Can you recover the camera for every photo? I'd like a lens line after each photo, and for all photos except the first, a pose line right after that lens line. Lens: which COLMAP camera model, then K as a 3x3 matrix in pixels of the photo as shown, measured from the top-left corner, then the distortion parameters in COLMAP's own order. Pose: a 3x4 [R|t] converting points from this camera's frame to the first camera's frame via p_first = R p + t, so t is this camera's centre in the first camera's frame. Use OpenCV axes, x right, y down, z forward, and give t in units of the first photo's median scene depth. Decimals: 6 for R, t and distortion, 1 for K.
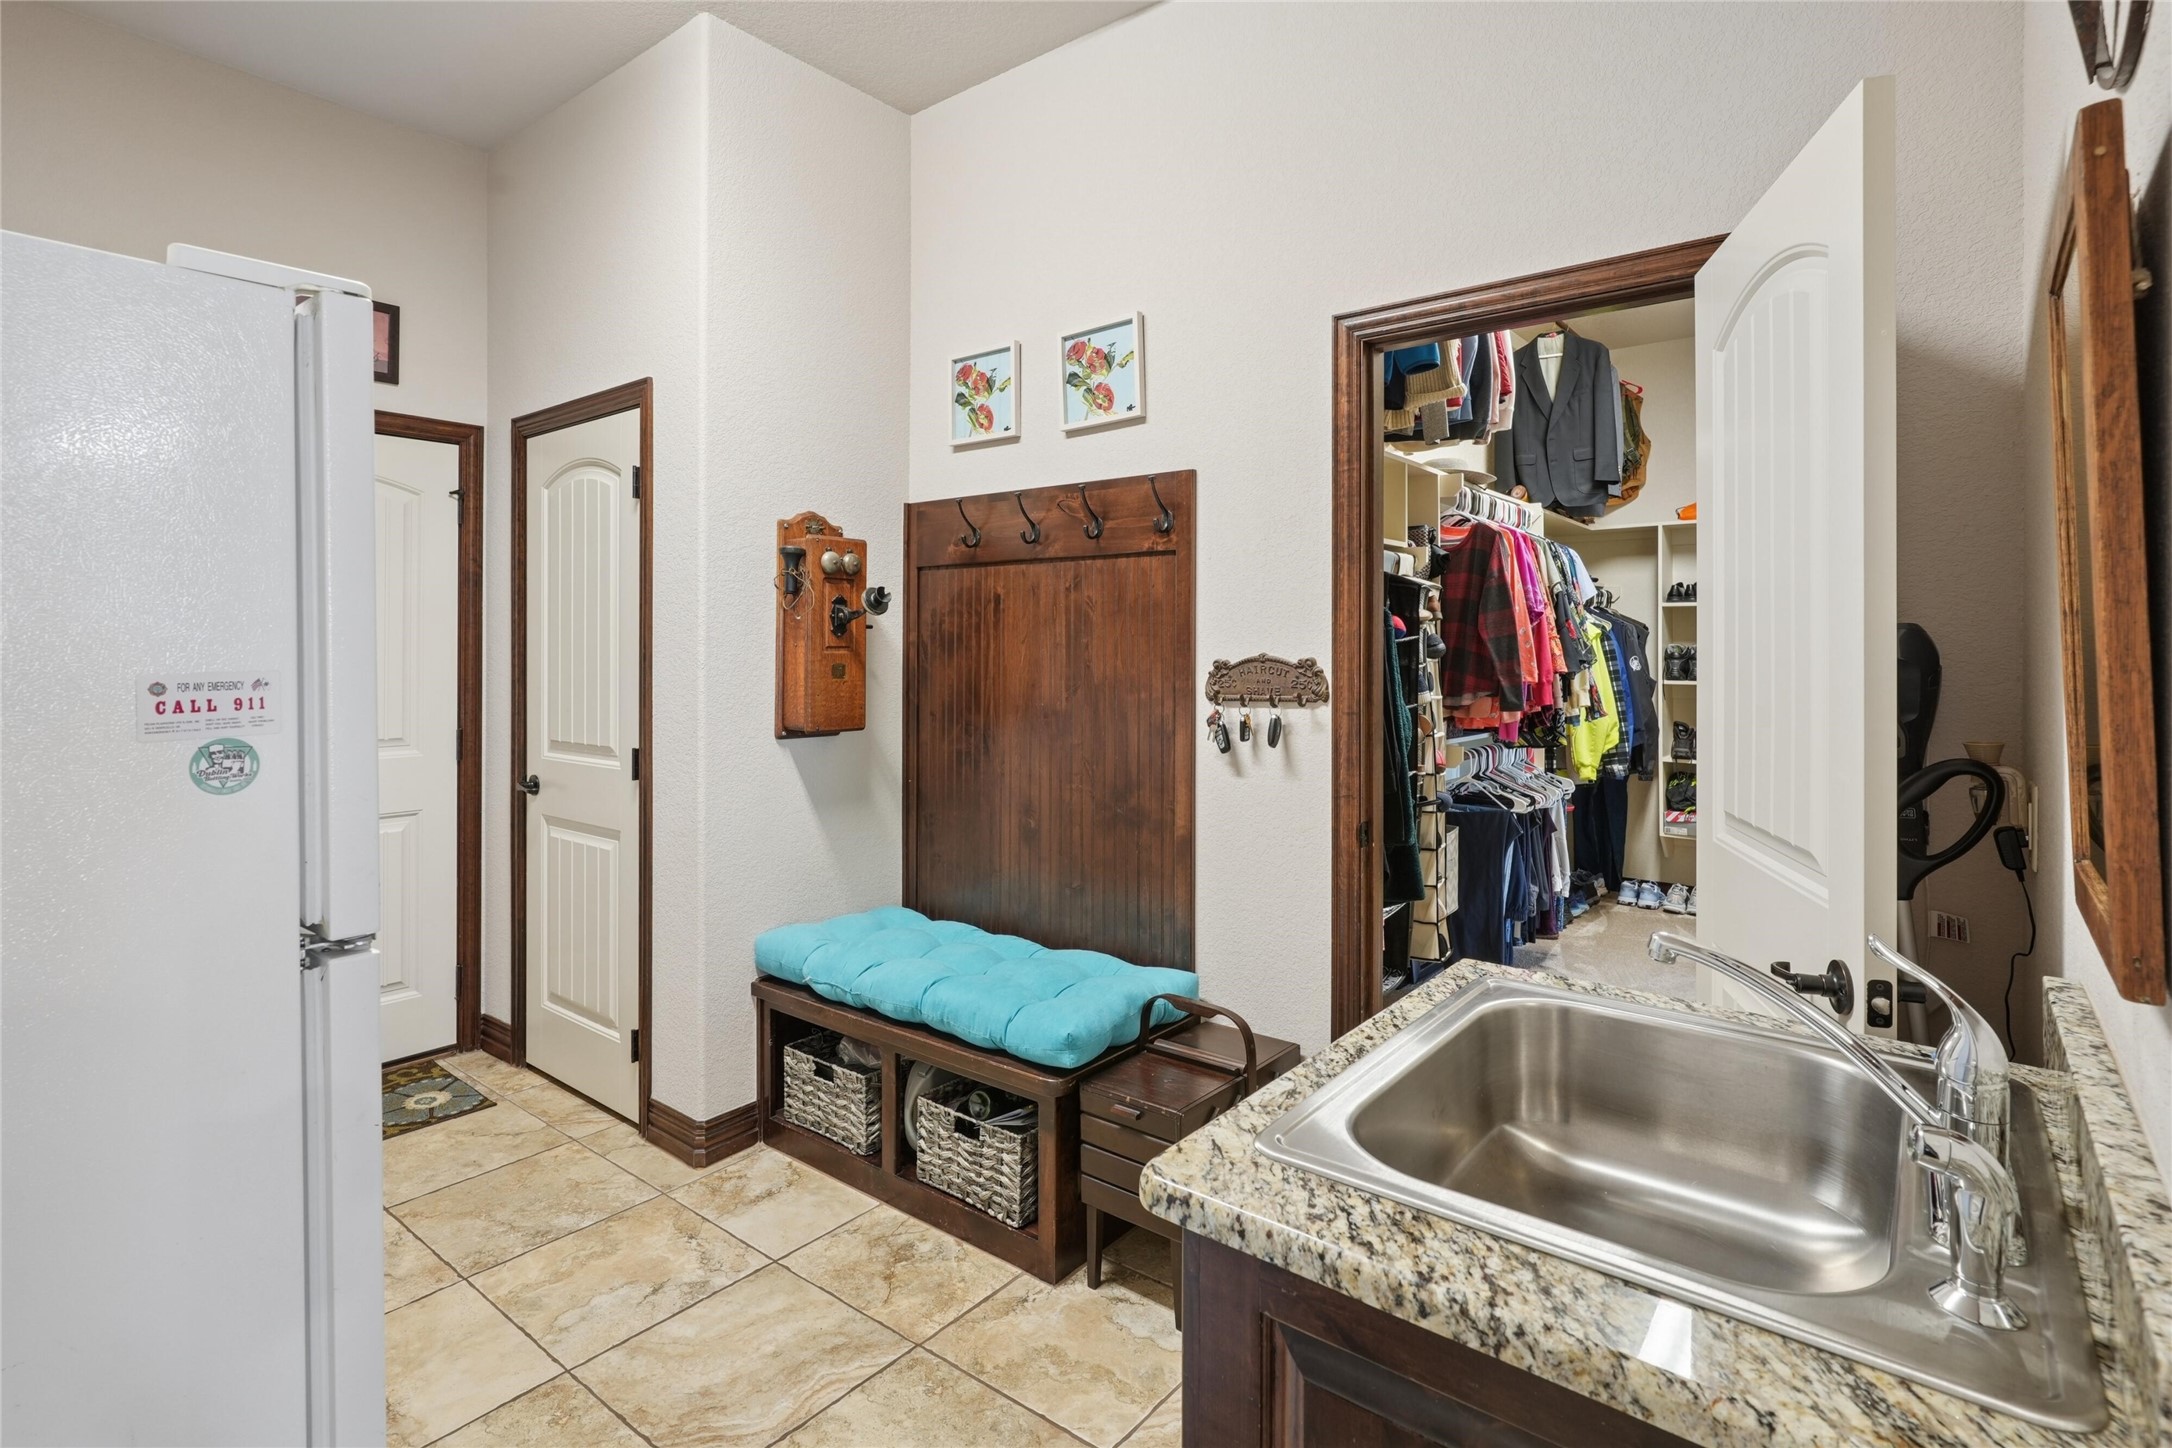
lens RADIAL K [[1077.2, 0, 1056.1], [0, 1077.2, 646.4], [0, 0, 1]] dist [-0.020301, -0.000040]
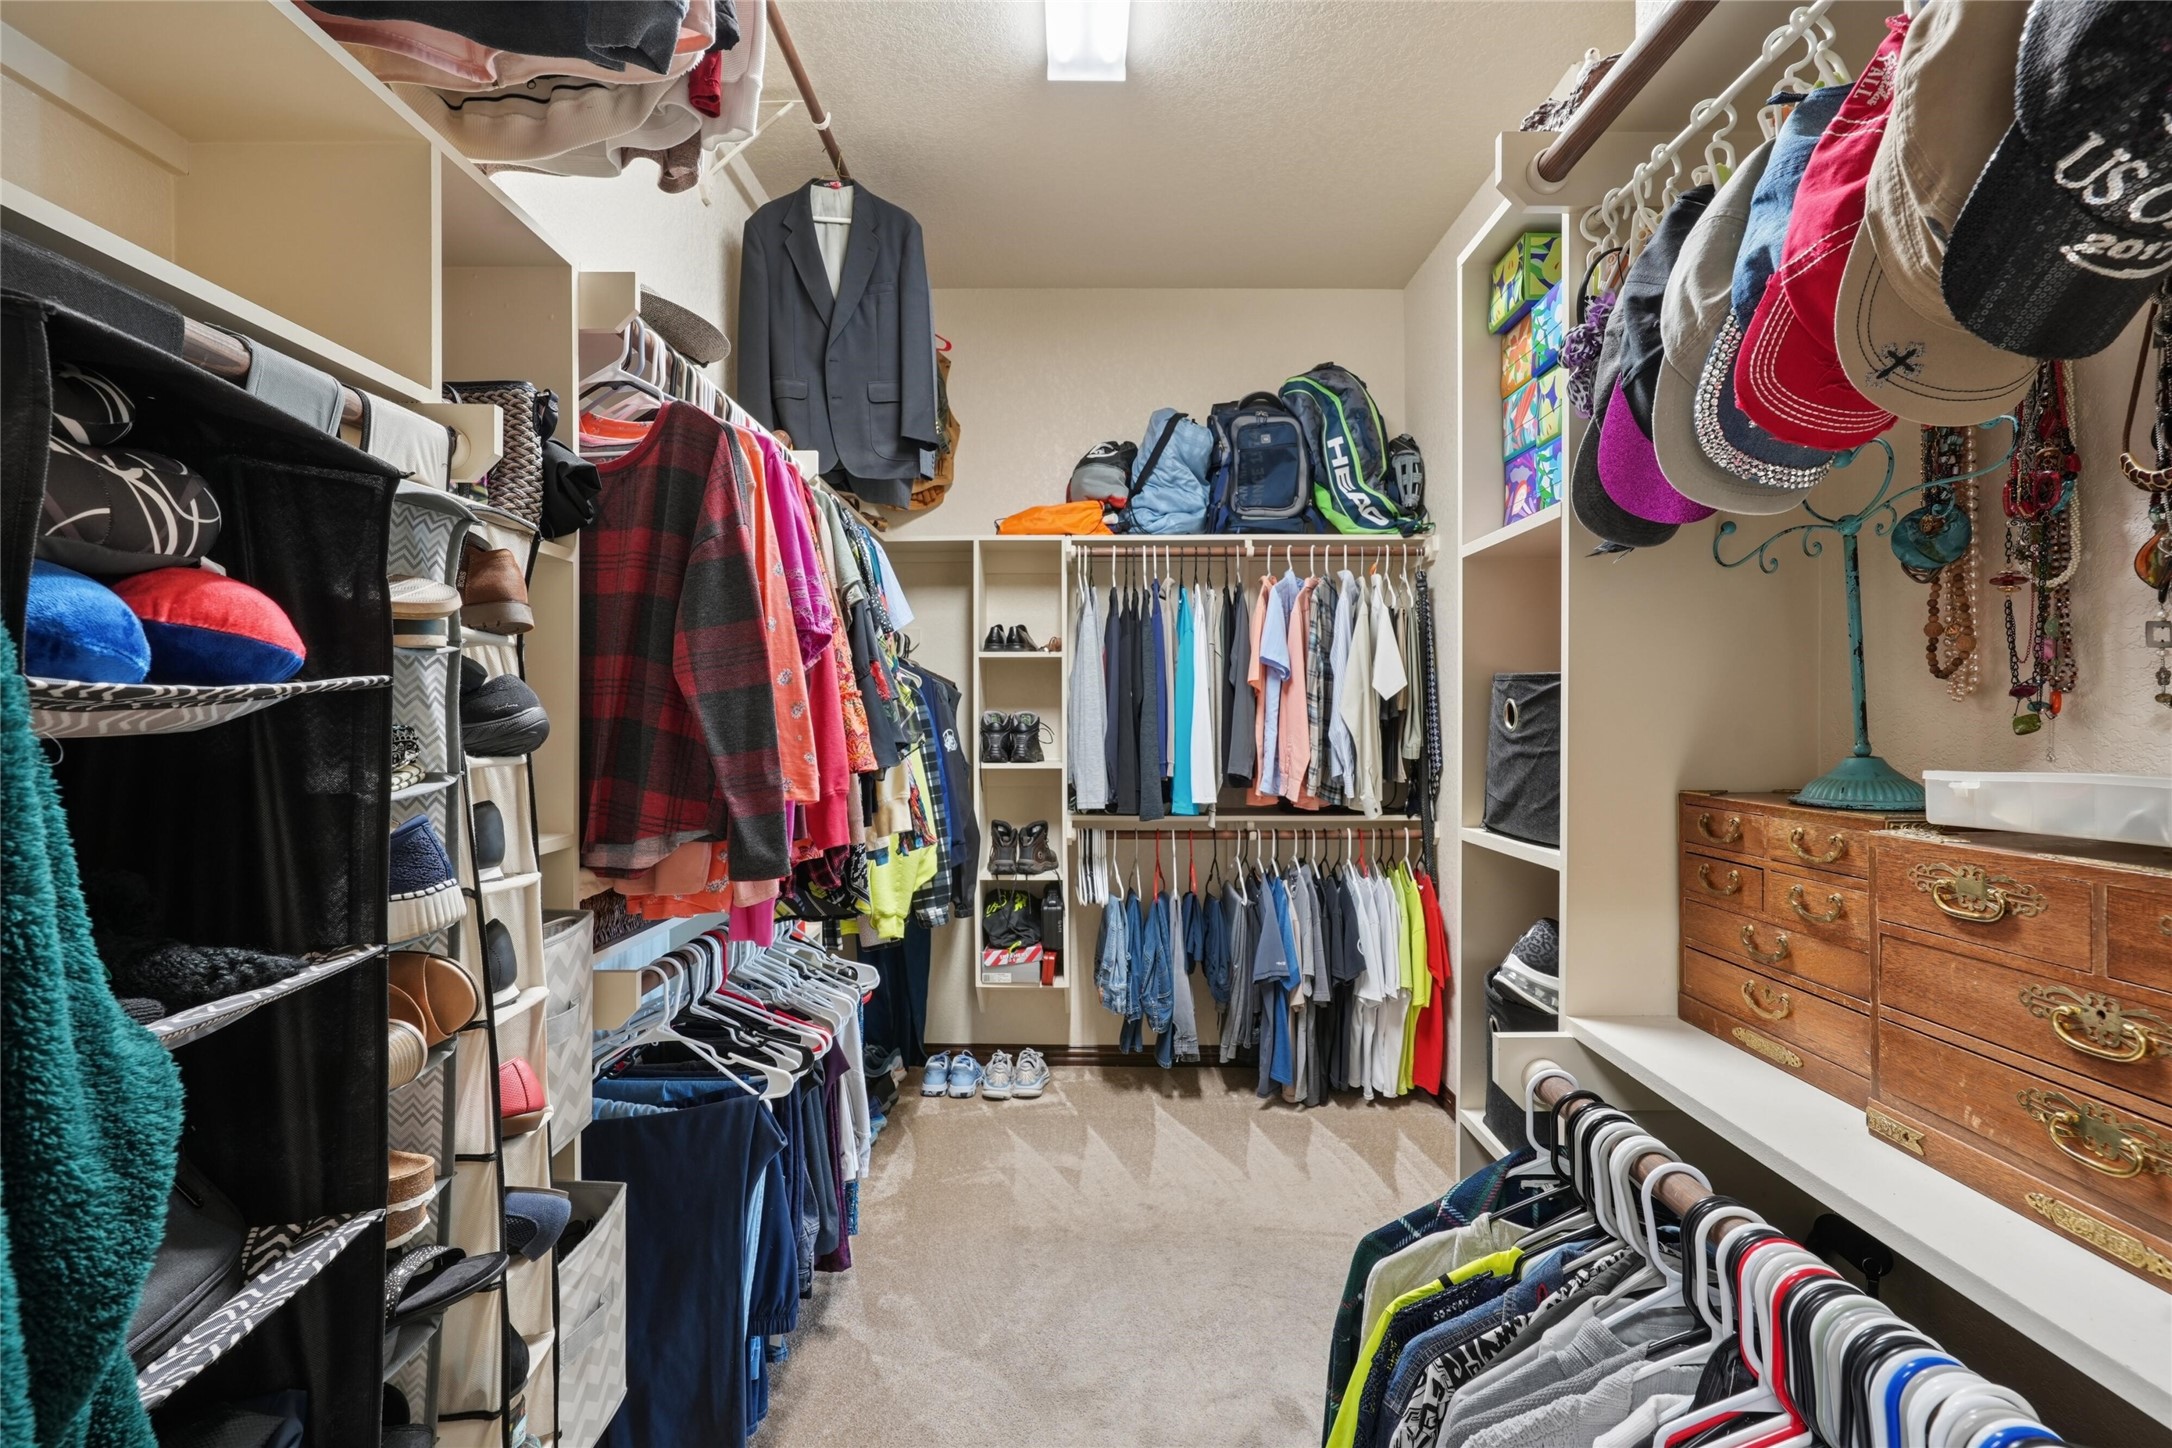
lens RADIAL K [[1043.0, 0, 1090.6], [0, 1043.0, 703.9], [0, 0, 1]] dist [-0.002573, 0.000232]
pose [[0.768639, 0.003129, 0.639675, 0.212376], [0.004360, 0.999939, -0.010130, 0.000077], [-0.639667, 0.010575, 0.768579, 0.487038]]
